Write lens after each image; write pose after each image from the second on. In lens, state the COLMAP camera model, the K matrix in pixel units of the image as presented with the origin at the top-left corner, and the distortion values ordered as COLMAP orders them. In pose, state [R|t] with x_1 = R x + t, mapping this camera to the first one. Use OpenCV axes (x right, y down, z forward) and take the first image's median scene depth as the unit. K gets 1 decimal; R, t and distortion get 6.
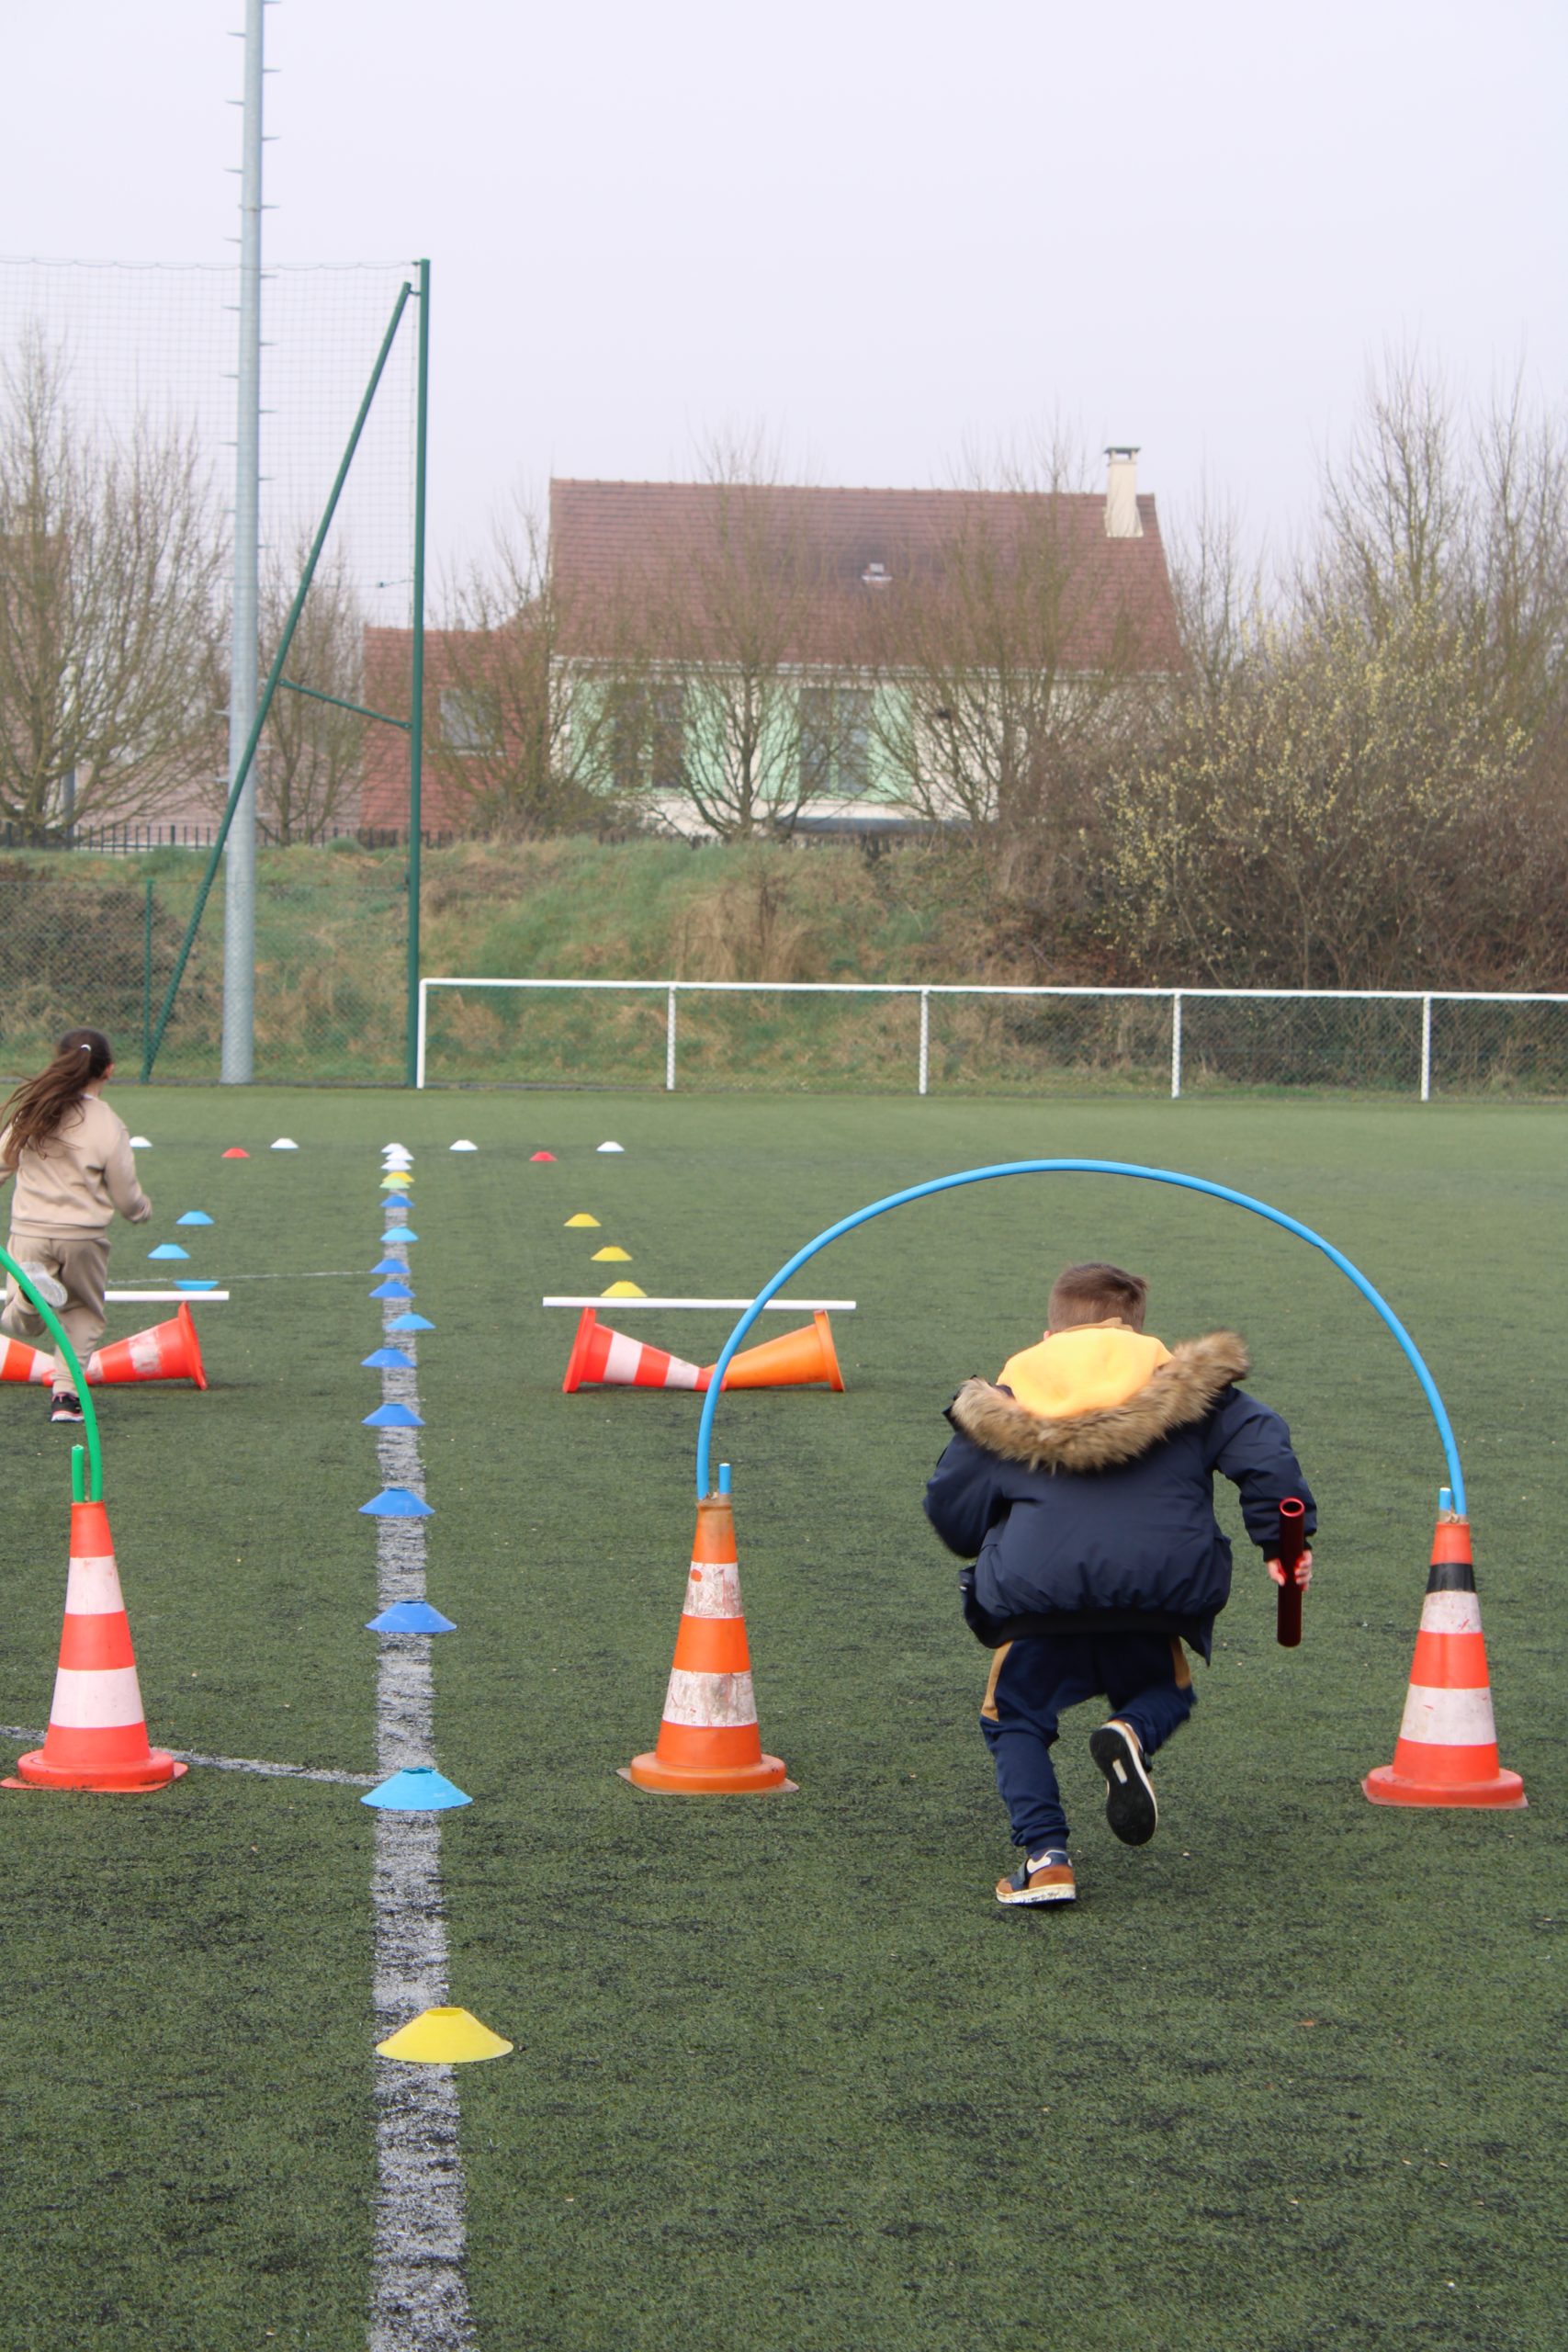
lens RADIAL K [[6240.2, 0, 930.4], [0, 6240.2, 1170.8], [0, 0, 1]] dist [-0.012216, 0.173520]
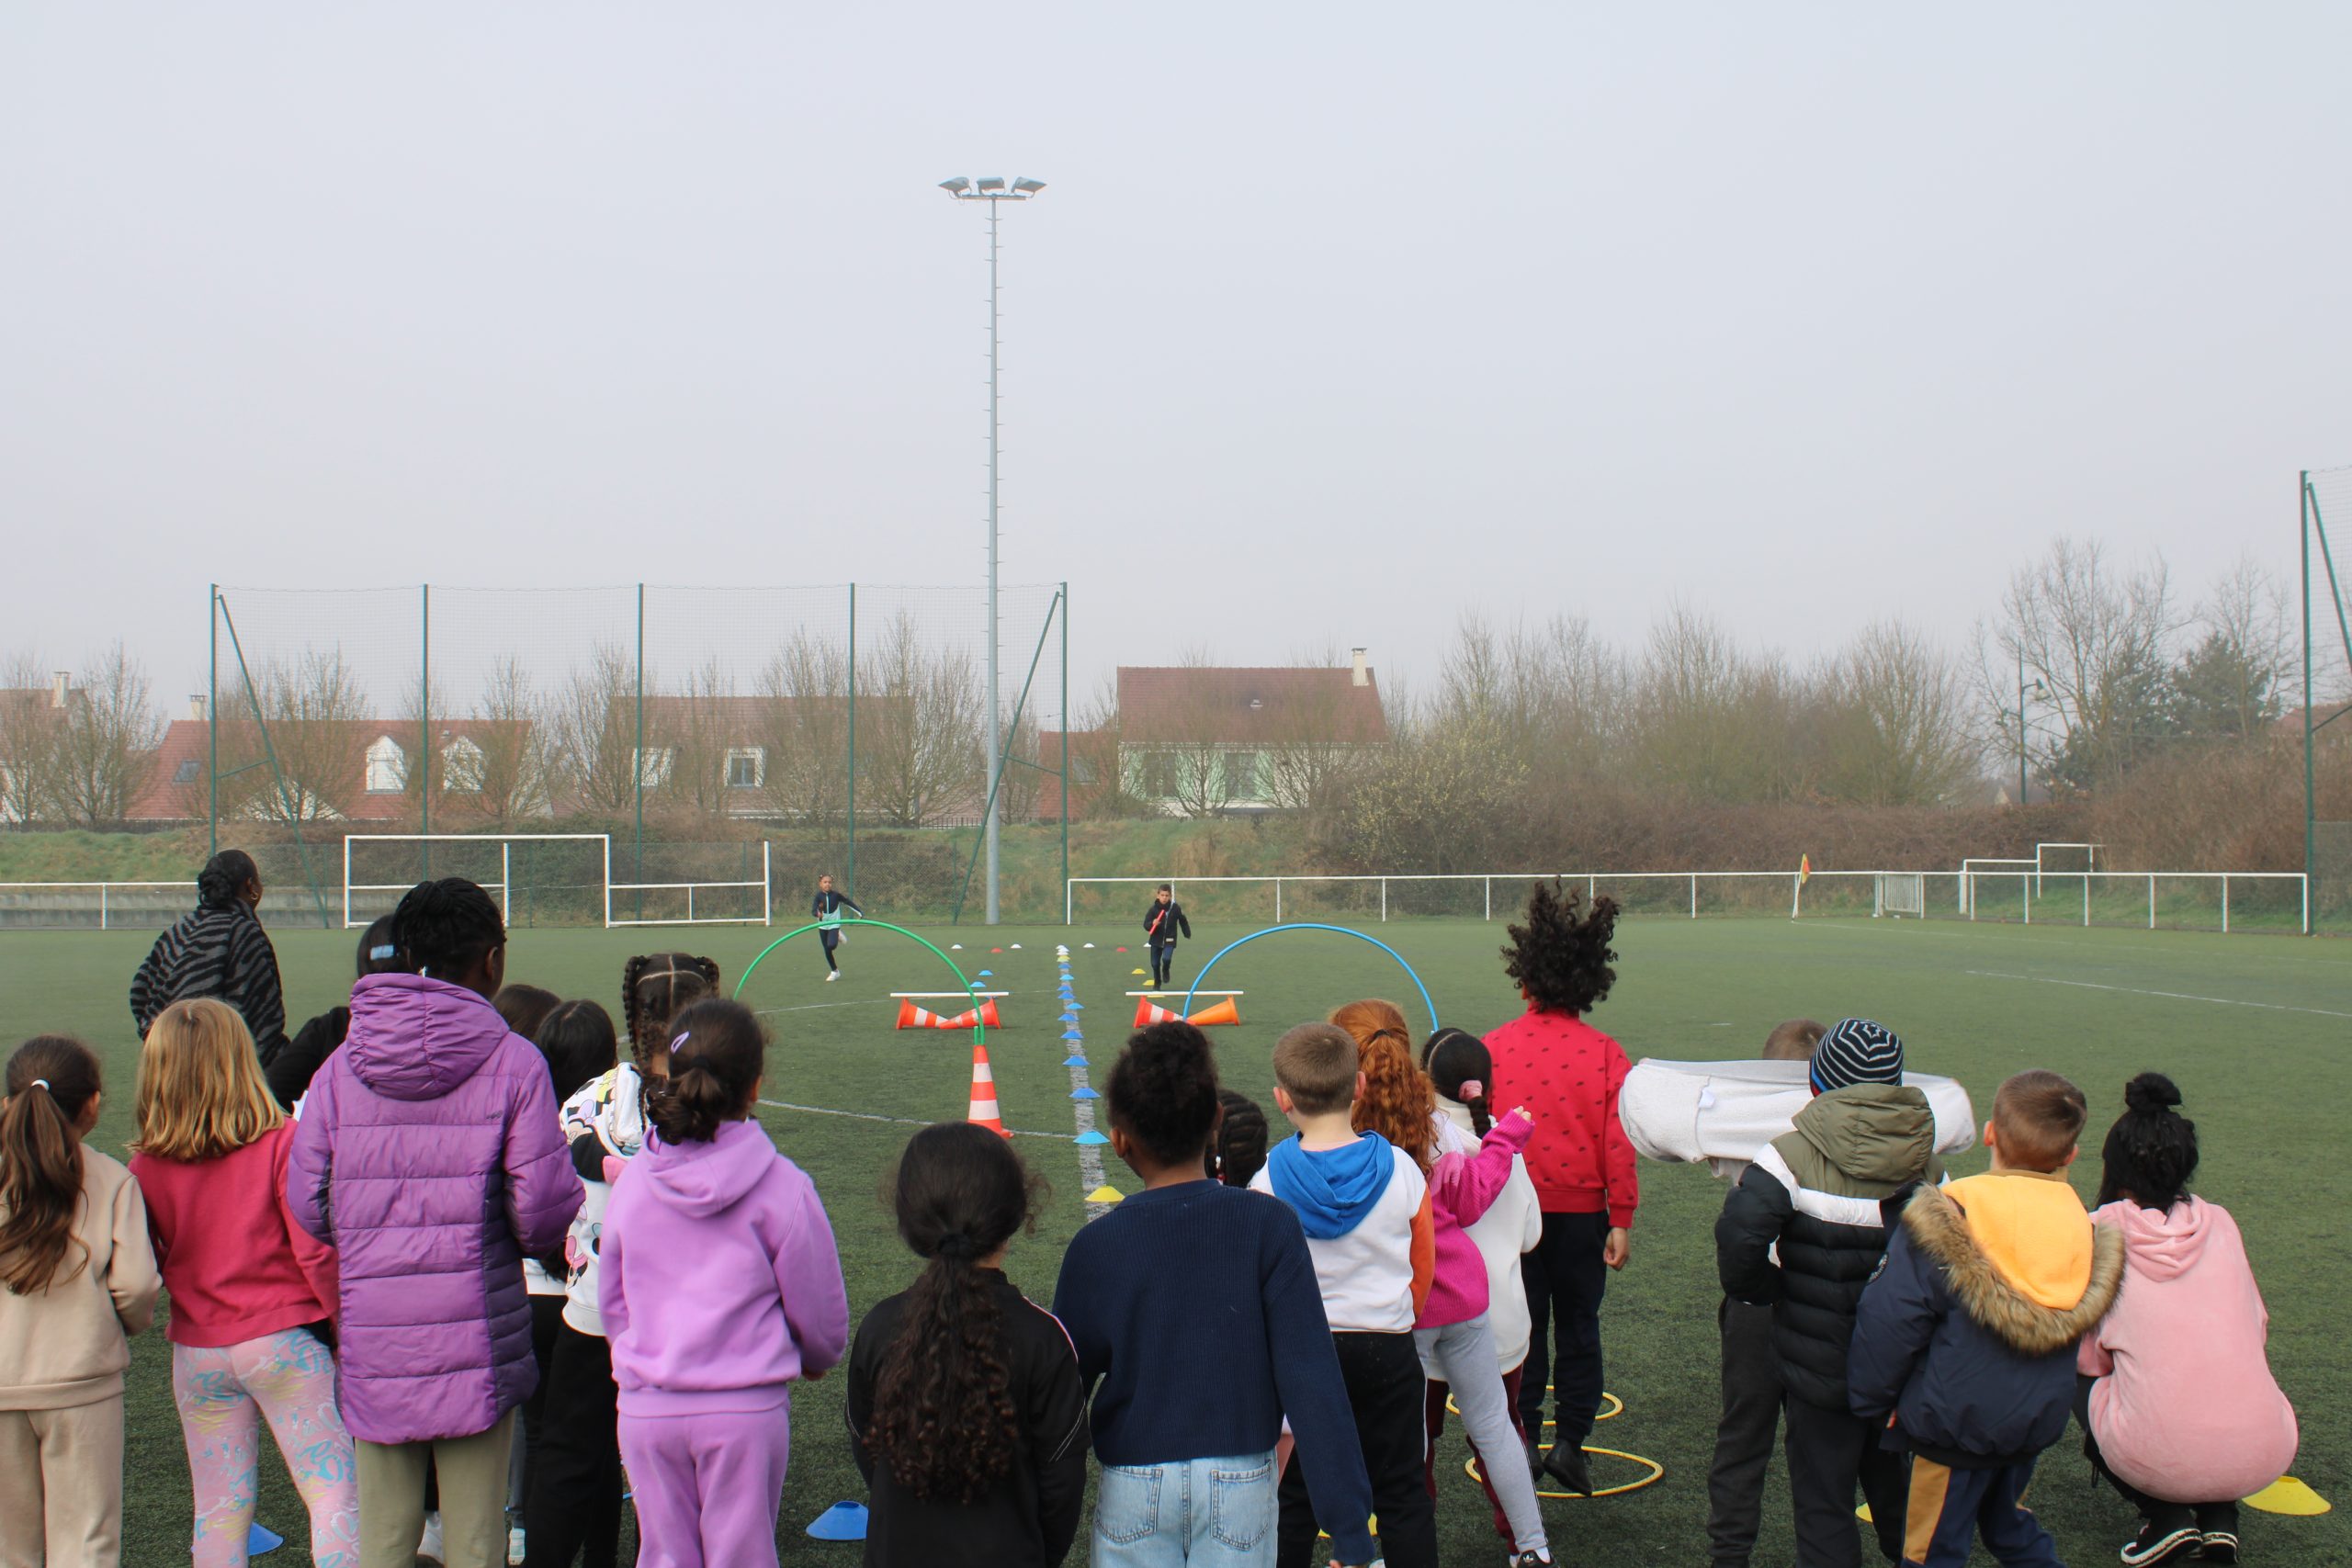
lens RADIAL K [[6420.2, 0, 1173.8], [0, 6420.2, 860.4], [0, 0, 1]] dist [2.120447, 0.015347]
pose [[0.998813, -0.022209, -0.043356, 0.065642], [0.020280, 0.998807, -0.044432, 0.072046], [0.044291, 0.043500, 0.998071, -1.452058]]
